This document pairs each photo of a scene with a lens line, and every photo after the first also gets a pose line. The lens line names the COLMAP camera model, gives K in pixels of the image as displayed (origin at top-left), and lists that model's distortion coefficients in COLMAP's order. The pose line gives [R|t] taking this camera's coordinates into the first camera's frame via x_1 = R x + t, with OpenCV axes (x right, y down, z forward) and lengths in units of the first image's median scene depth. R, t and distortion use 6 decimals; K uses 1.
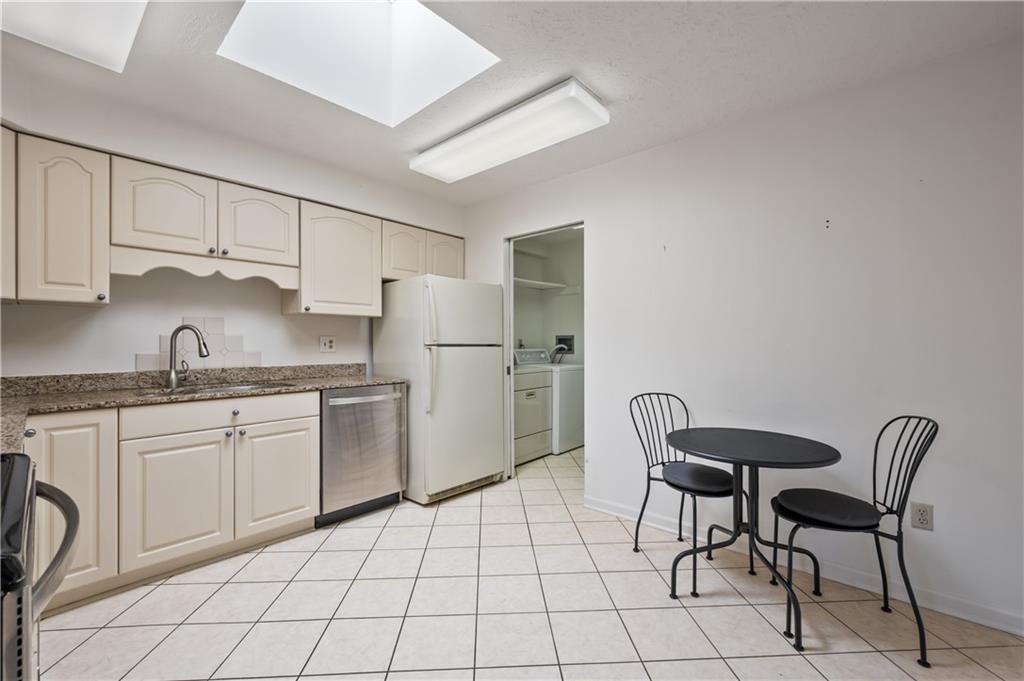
lens RADIAL K [[421.2, 0, 510.8], [0, 421.2, 337.4], [0, 0, 1]] dist [-0.000004, 0.000177]
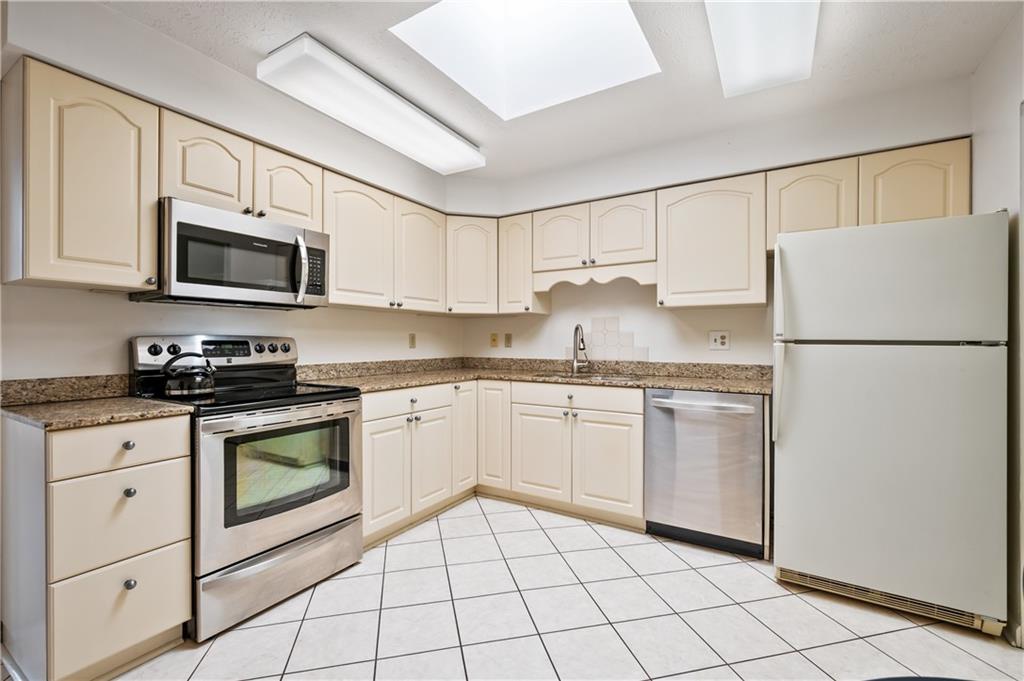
lens RADIAL K [[443.0, 0, 514.8], [0, 443.0, 340.5], [0, 0, 1]] dist [0.004767, -0.000188]
pose [[0.186376, 0.000771, -0.982478, 0.475849], [0.010387, 0.999942, 0.002756, 0.012228], [0.982424, -0.010719, 0.186357, 0.529579]]
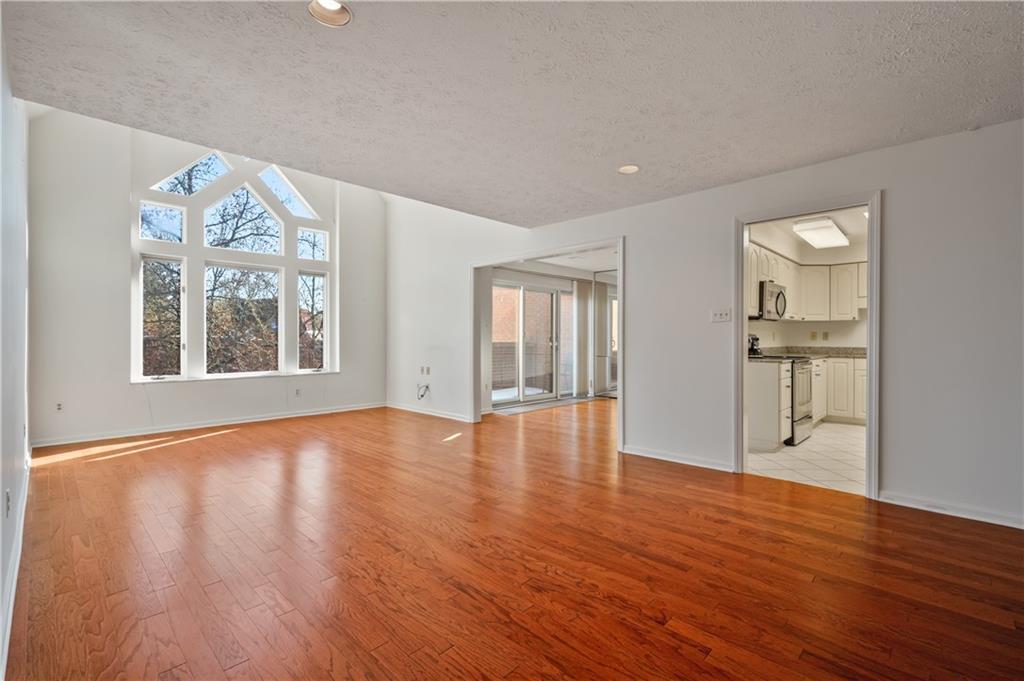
lens RADIAL K [[460.8, 0, 511.1], [0, 460.8, 341.7], [0, 0, 1]] dist [0.003081, 0.000769]
pose [[-0.033737, 0.010264, -0.999378, 1.634991], [0.010279, 0.999898, 0.009923, 0.003245], [0.999378, -0.009938, -0.033839, -0.867988]]
